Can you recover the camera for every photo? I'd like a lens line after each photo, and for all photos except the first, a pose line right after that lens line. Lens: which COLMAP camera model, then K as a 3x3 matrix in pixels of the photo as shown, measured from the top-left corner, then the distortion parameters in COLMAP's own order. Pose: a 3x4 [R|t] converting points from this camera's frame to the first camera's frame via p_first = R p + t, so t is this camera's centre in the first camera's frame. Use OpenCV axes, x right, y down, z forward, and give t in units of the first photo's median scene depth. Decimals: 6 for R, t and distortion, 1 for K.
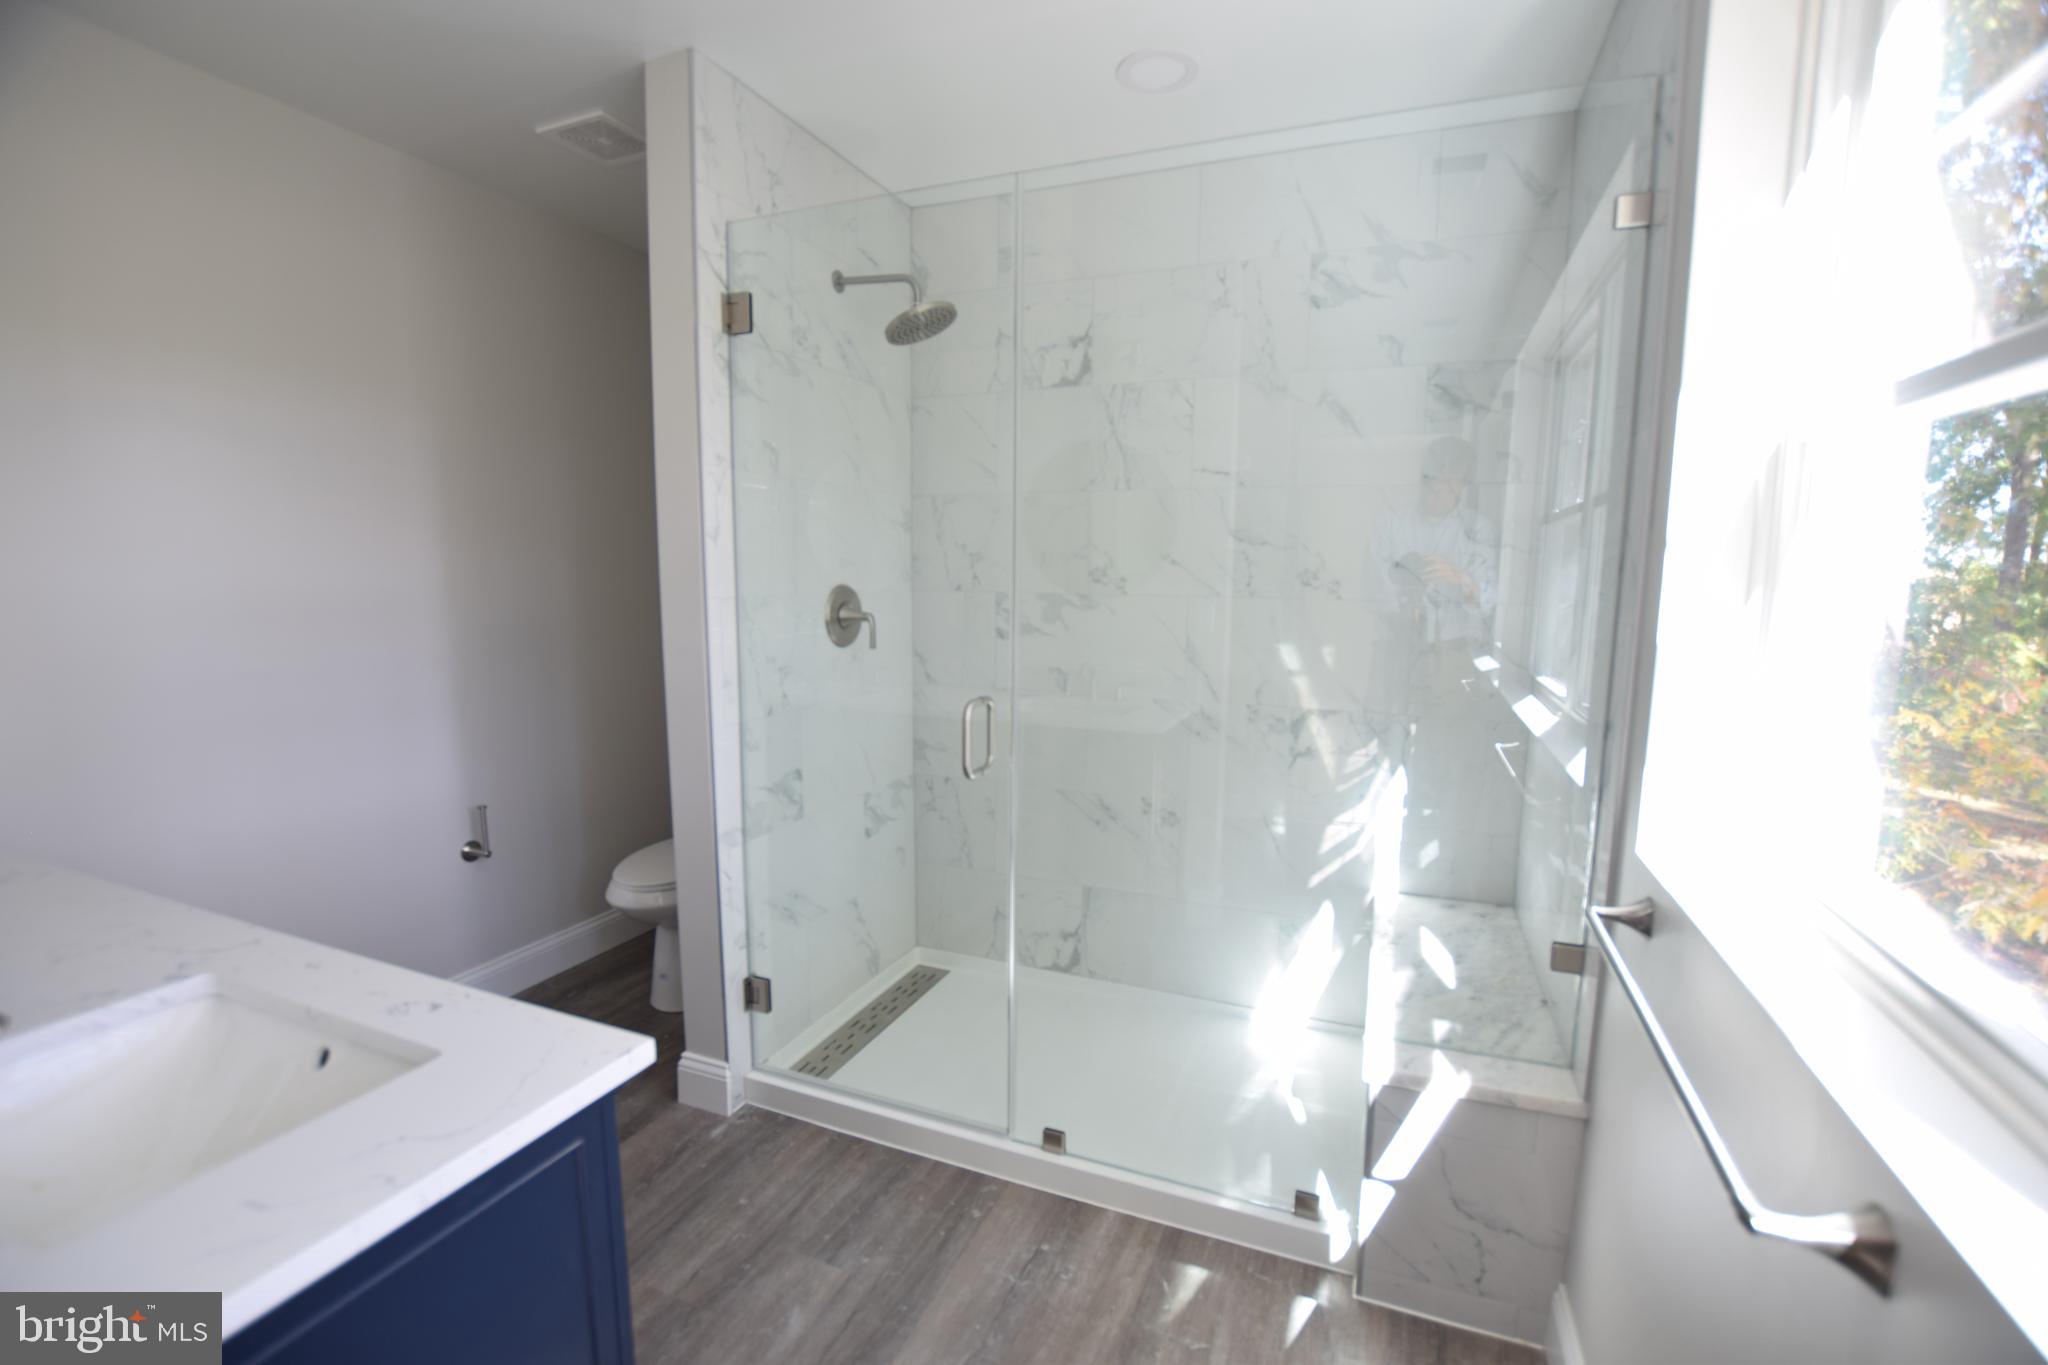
lens RADIAL K [[901.3, 0, 1024.6], [0, 901.3, 684.4], [0, 0, 1]] dist [-0.036324, 0.000373]
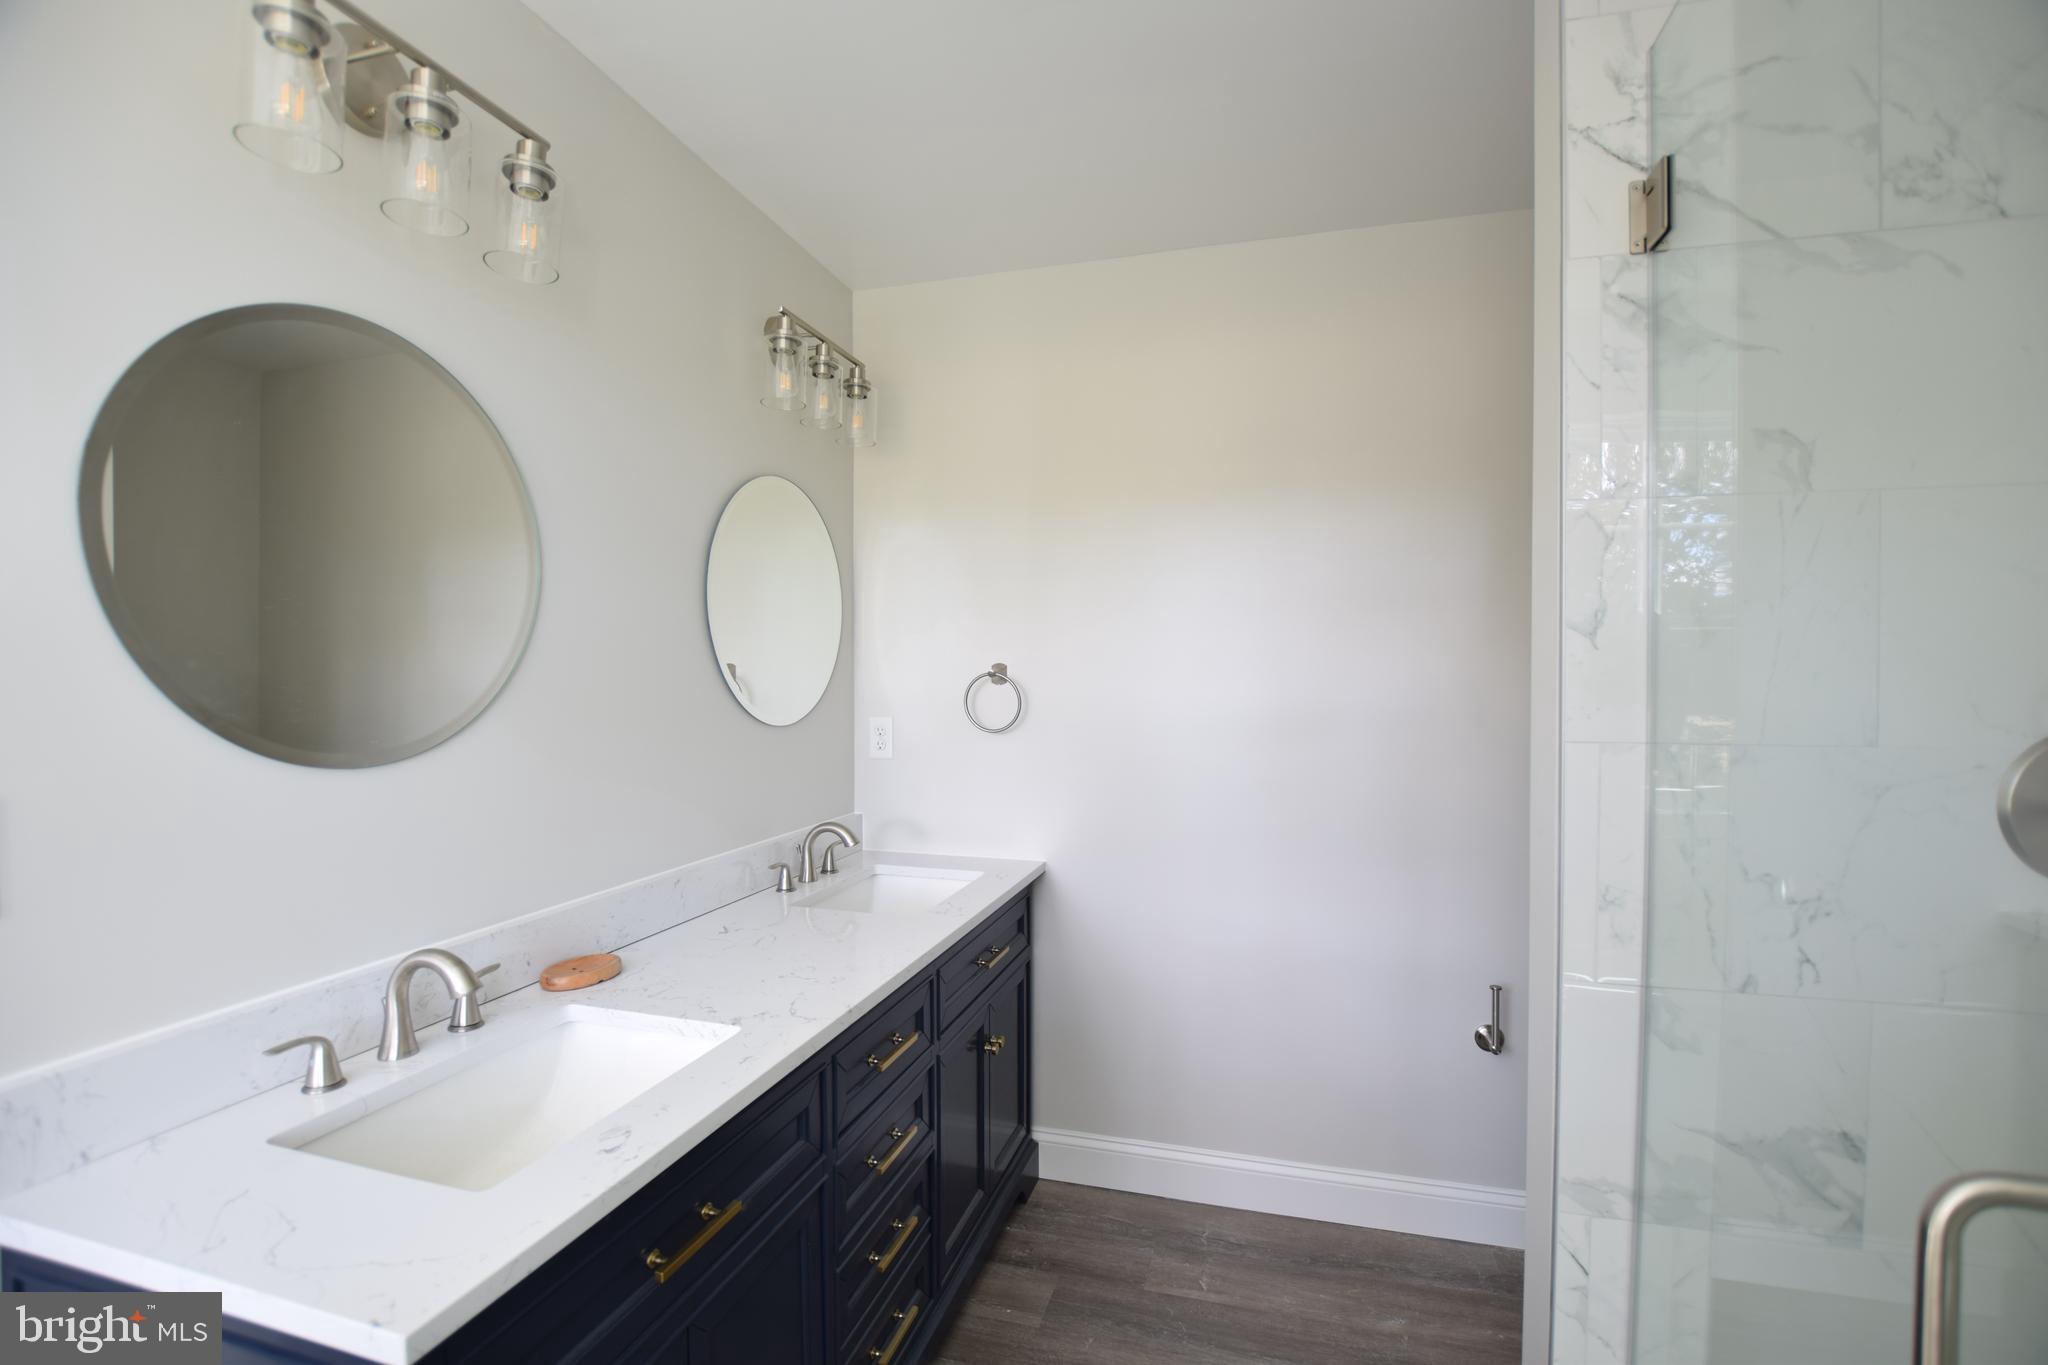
lens RADIAL K [[903.4, 0, 1030.1], [0, 903.4, 691.8], [0, 0, 1]] dist [-0.034384, 0.004639]
pose [[0.112305, 0.010029, -0.993623, 0.145676], [-0.126404, 0.991970, -0.004275, -0.078083], [0.985601, 0.126078, 0.112671, 0.577314]]
